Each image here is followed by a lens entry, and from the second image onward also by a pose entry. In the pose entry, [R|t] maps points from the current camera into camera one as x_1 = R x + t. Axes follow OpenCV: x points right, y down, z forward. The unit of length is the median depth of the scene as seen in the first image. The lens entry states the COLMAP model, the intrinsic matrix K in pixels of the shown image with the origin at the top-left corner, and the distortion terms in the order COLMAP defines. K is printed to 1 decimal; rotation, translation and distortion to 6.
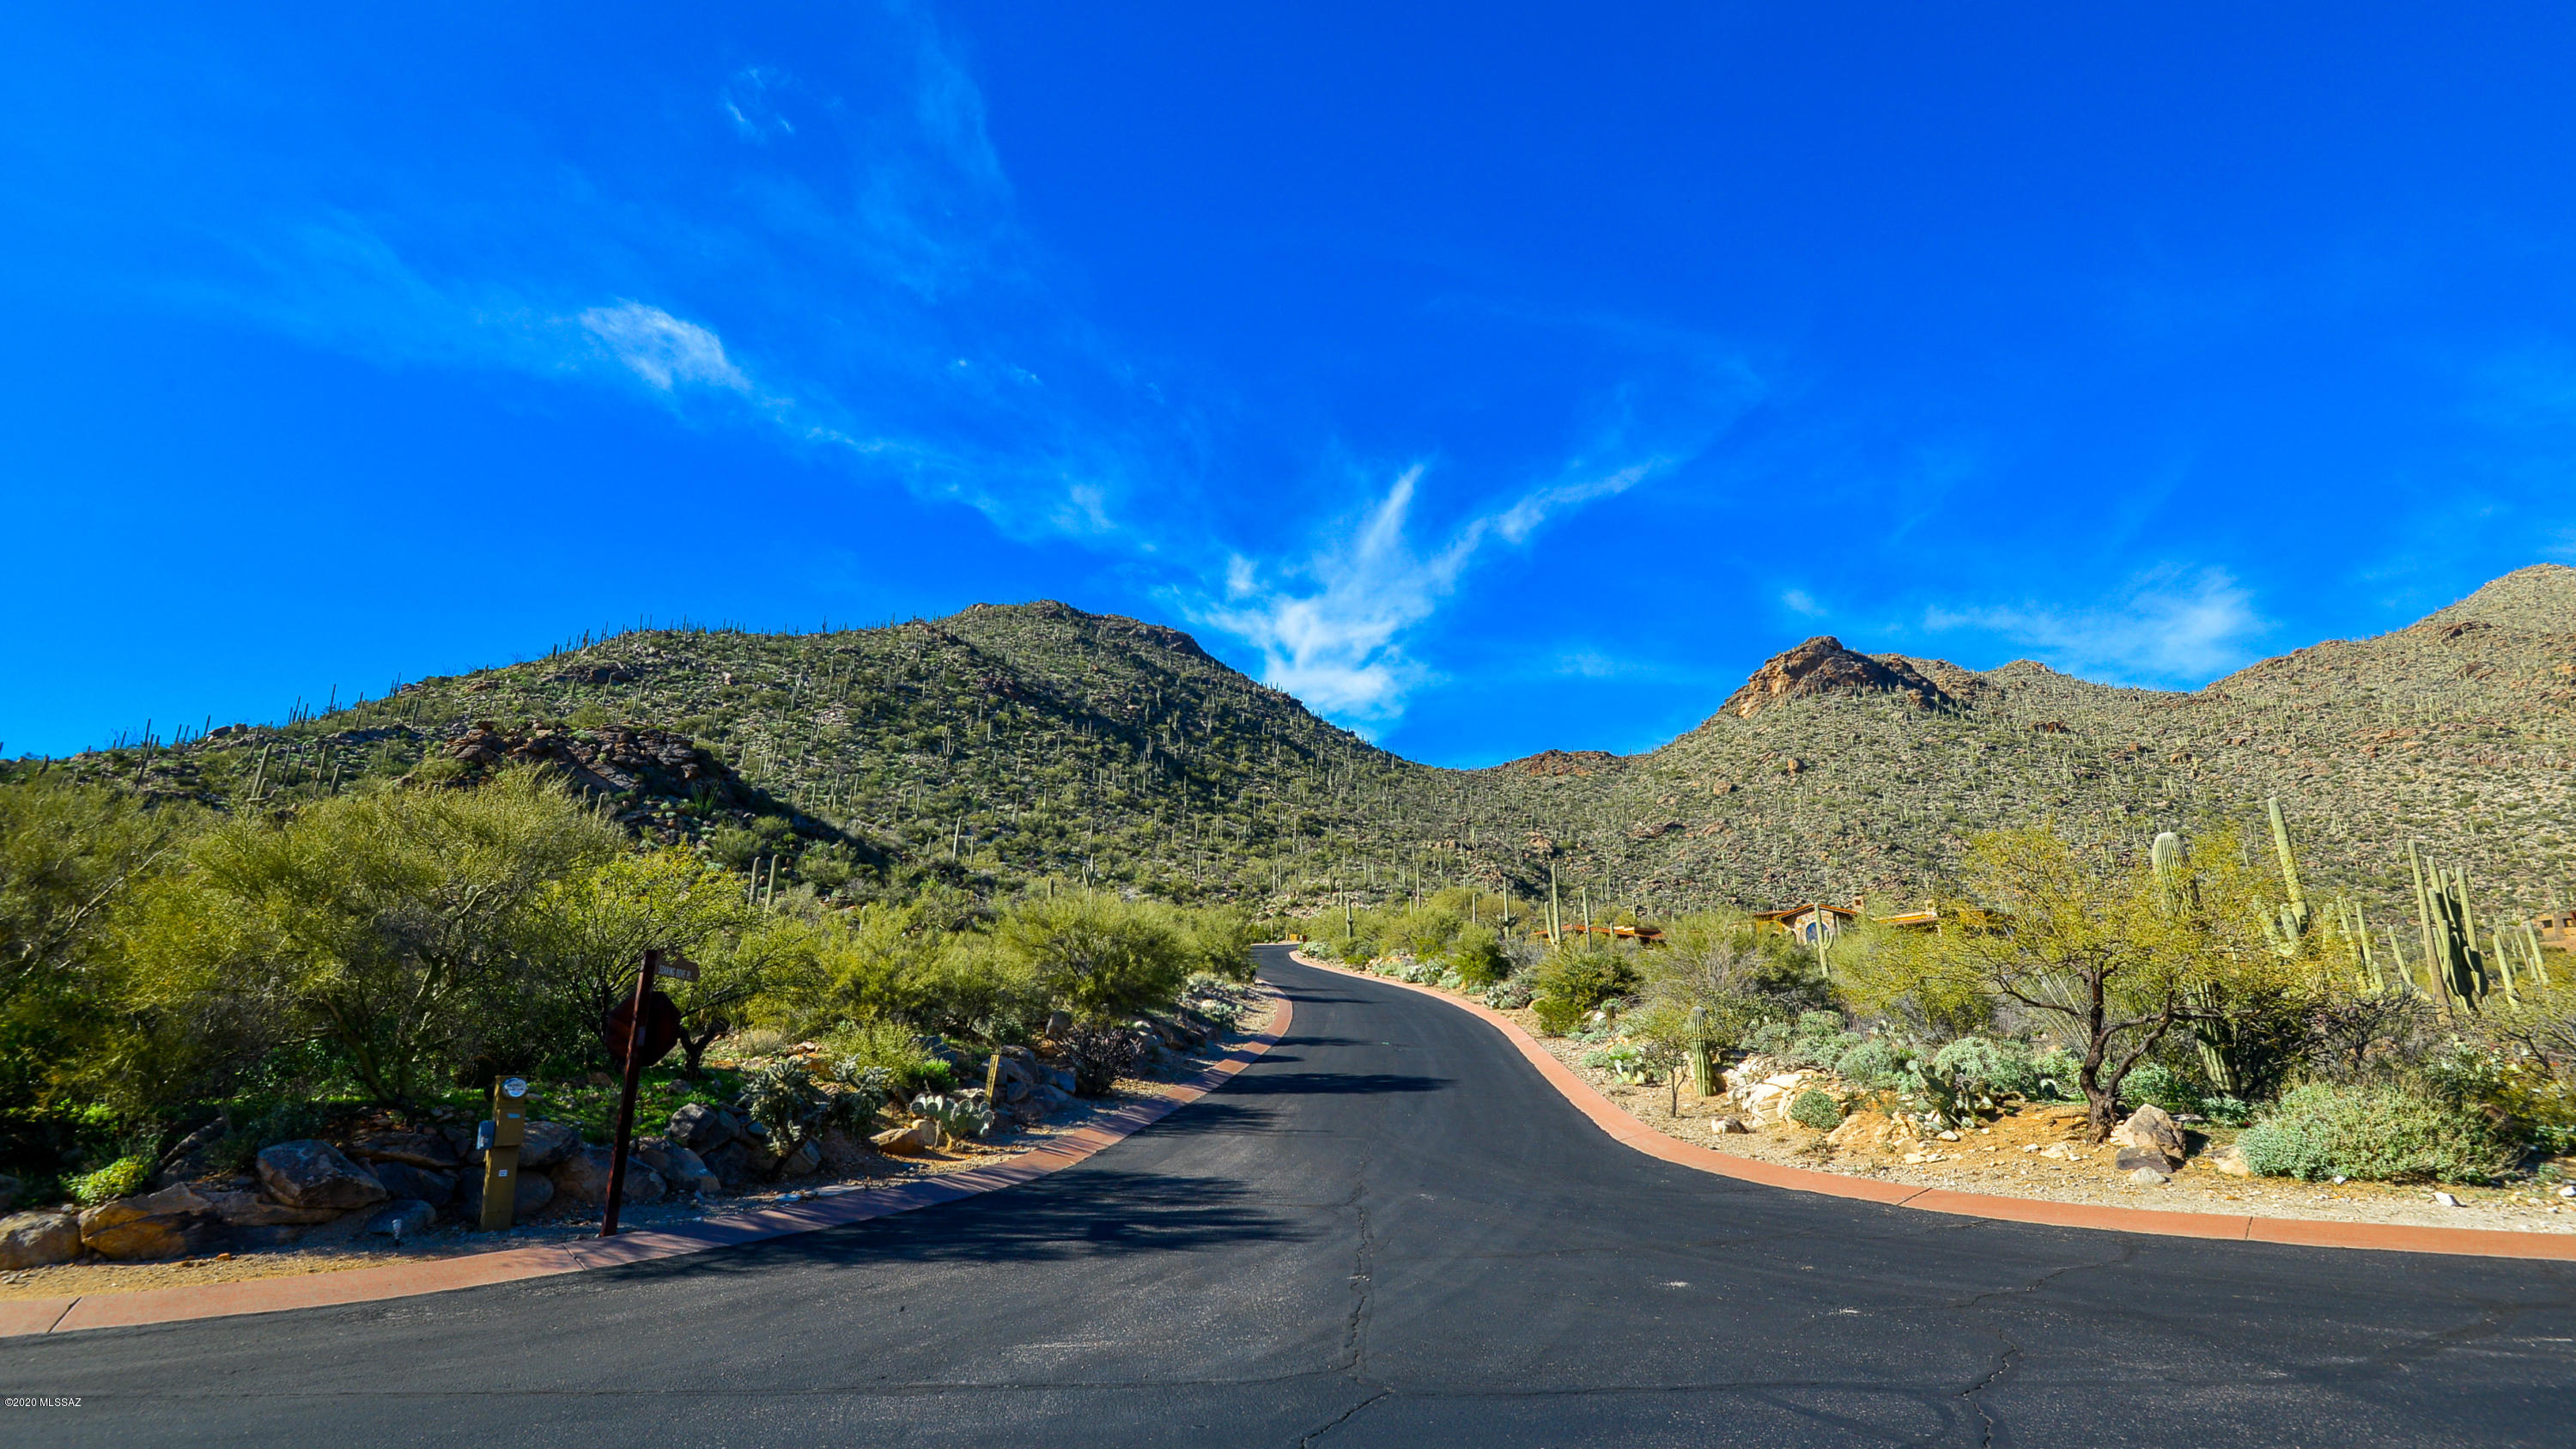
lens RADIAL K [[1184.7, 0, 1339.3], [0, 1184.7, 708.5], [0, 0, 1]] dist [-0.012624, -0.004818]
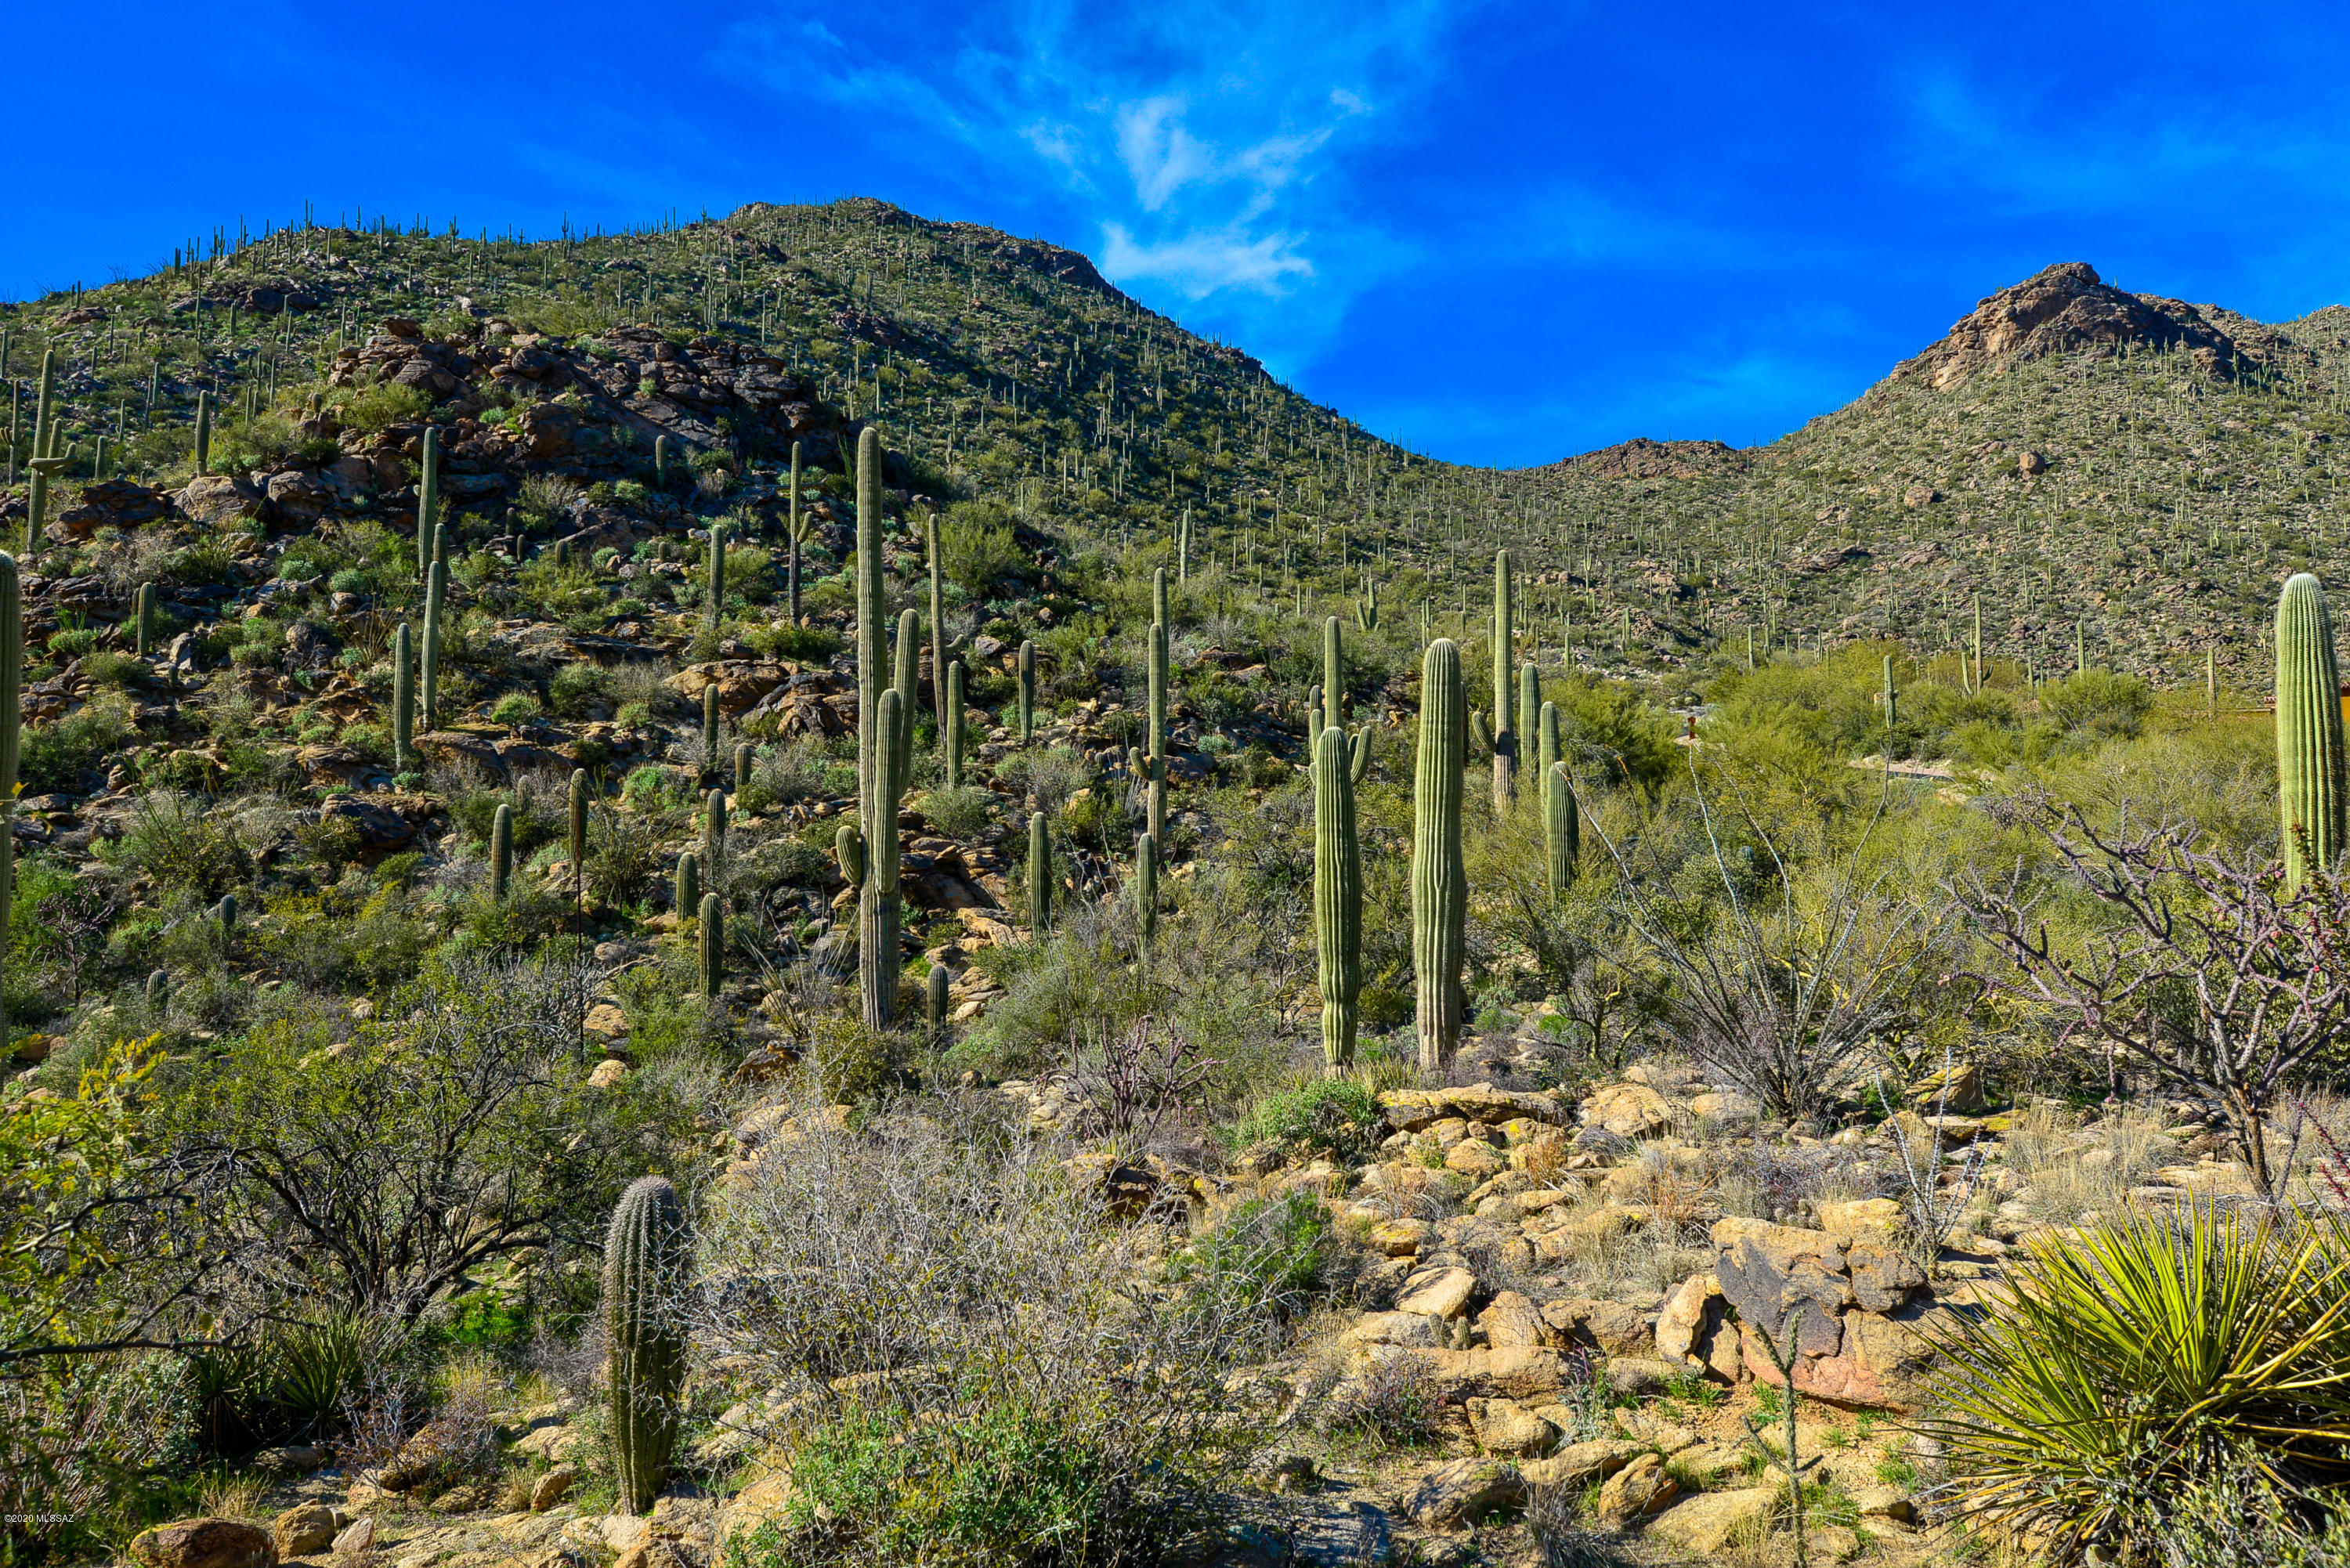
lens RADIAL K [[1682.6, 0, 1188.8], [0, 1682.6, 781.6], [0, 0, 1]] dist [-0.009585, -0.006364]
pose [[0.999966, 0.001421, 0.008066, -0.097366], [-0.003220, 0.973743, 0.227626, 0.010529], [-0.007530, -0.227645, 0.973715, 0.056552]]
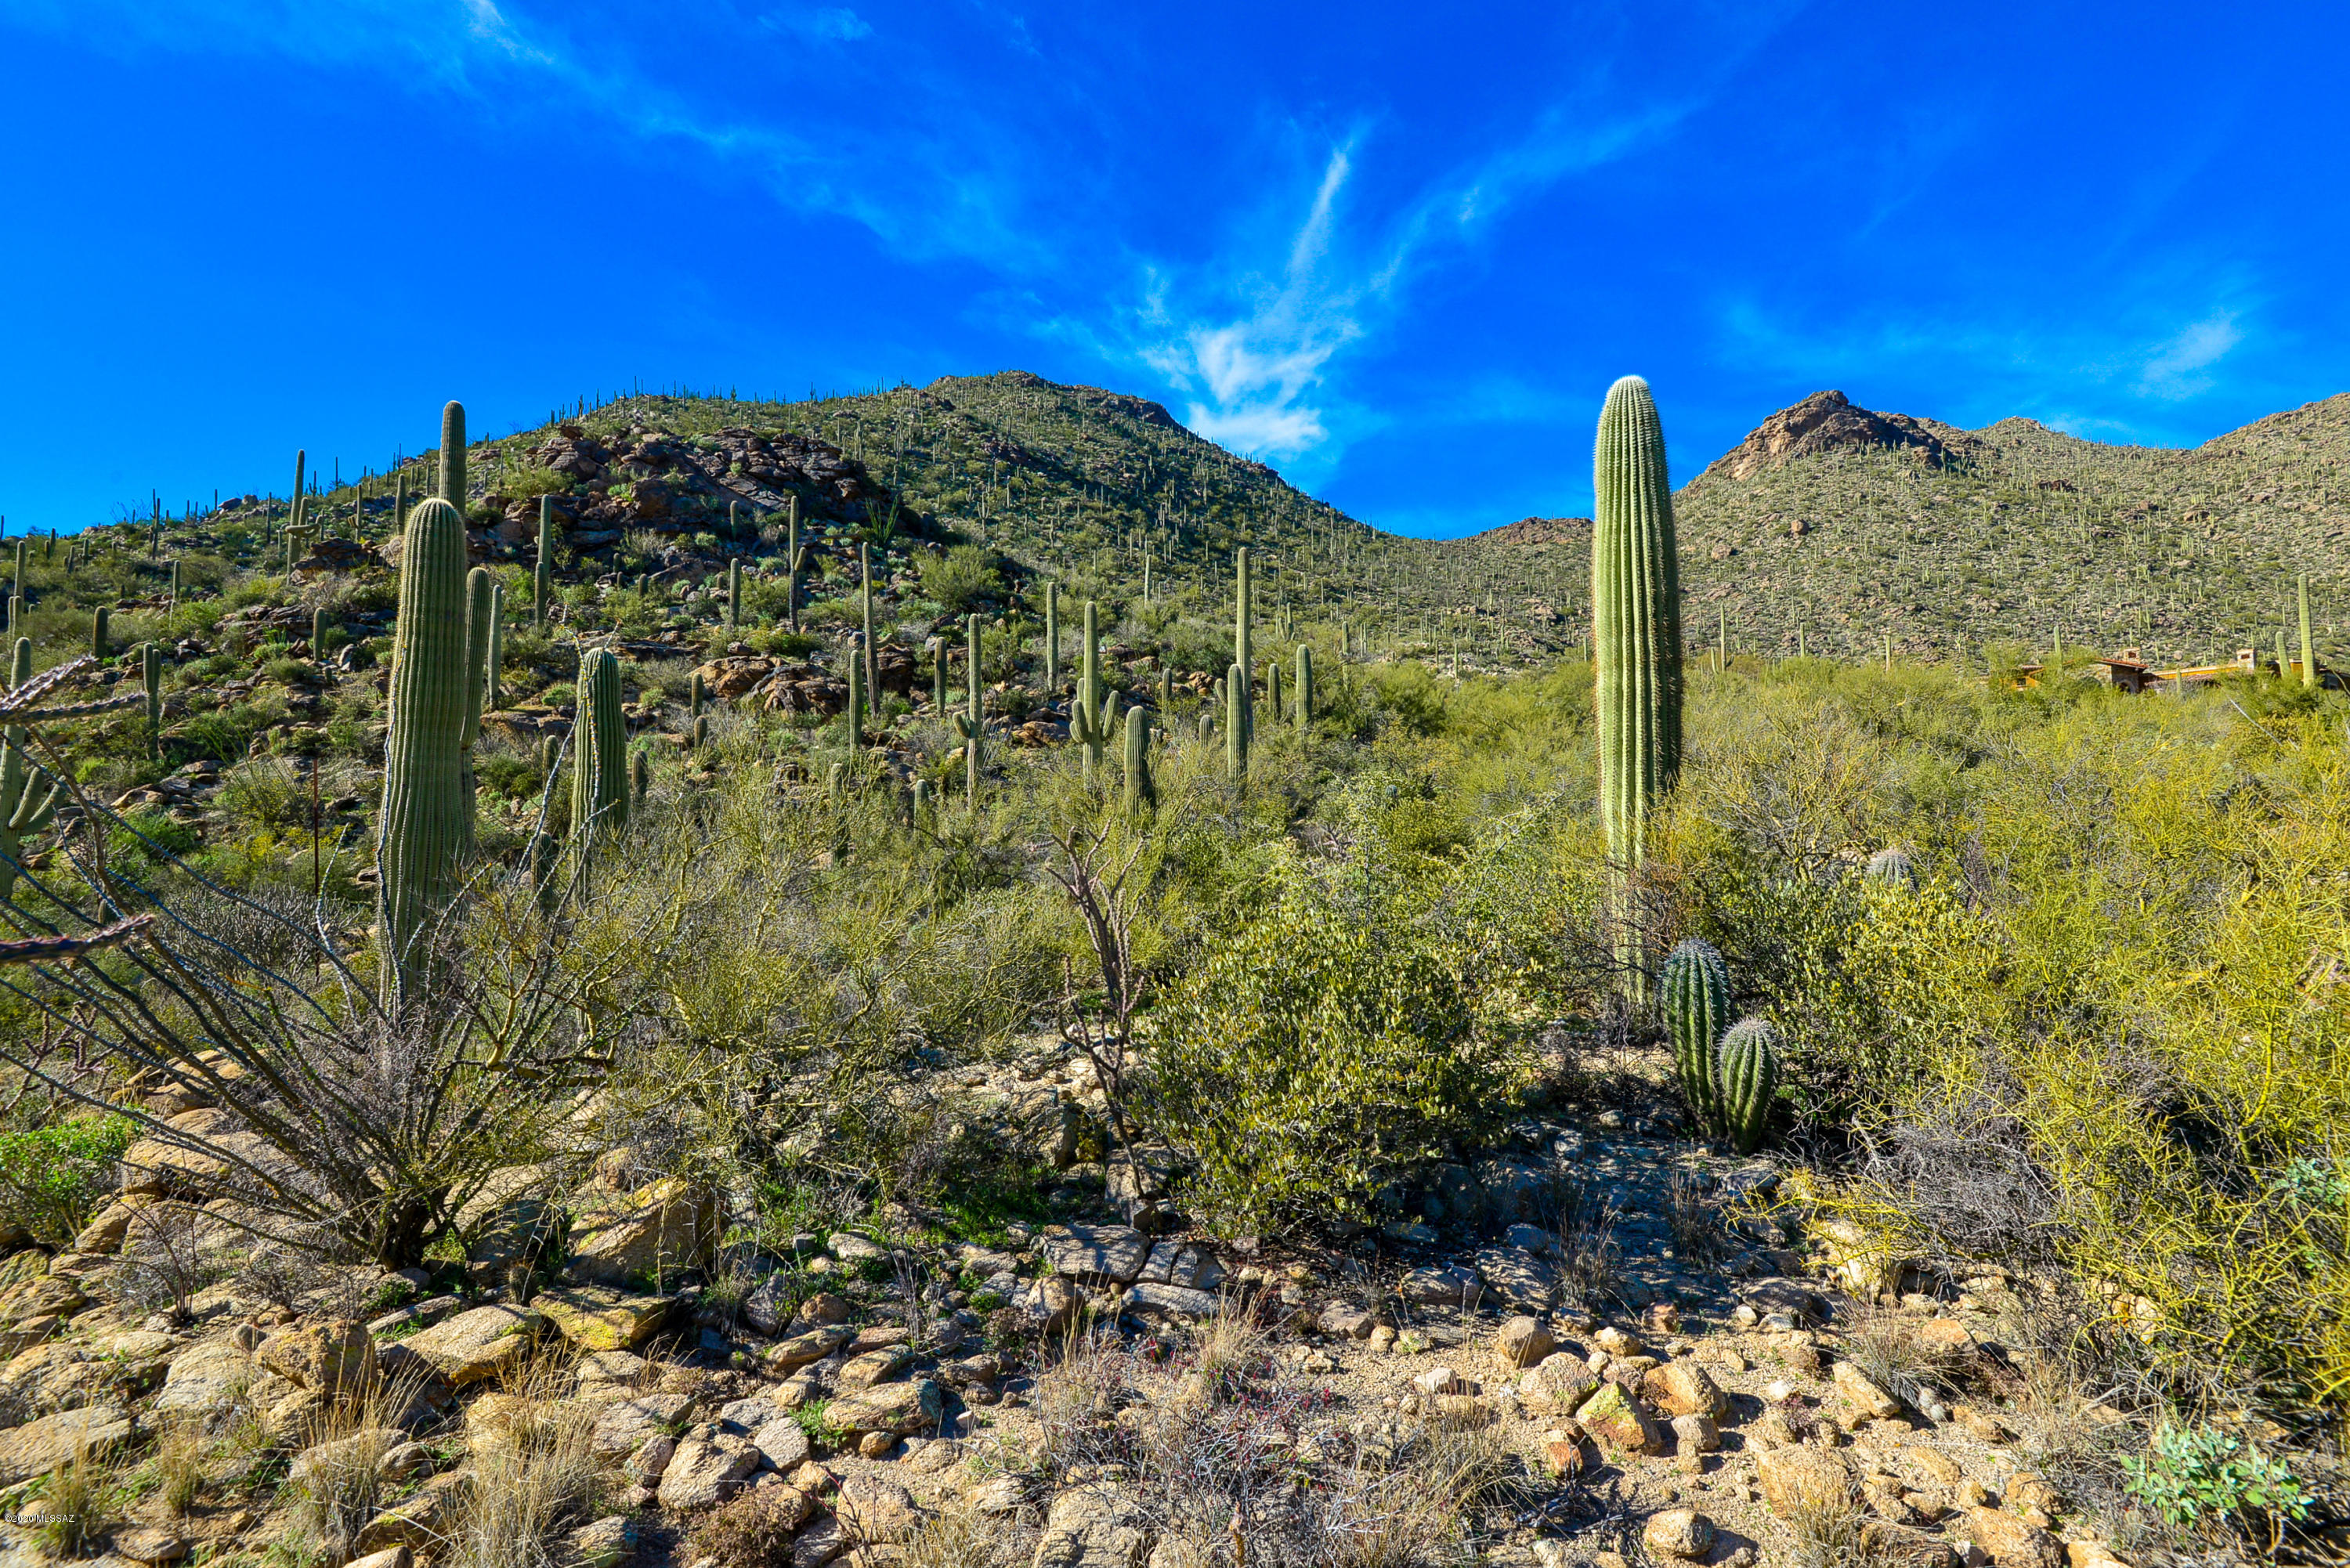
lens RADIAL K [[1082.4, 0, 1196.1], [0, 1082.4, 781.0], [0, 0, 1]] dist [-0.010667, -0.007252]
pose [[0.998983, -0.009325, -0.044109, -0.077249], [0.020215, 0.967165, 0.253346, 0.016488], [0.040298, -0.253980, 0.966370, 0.076797]]
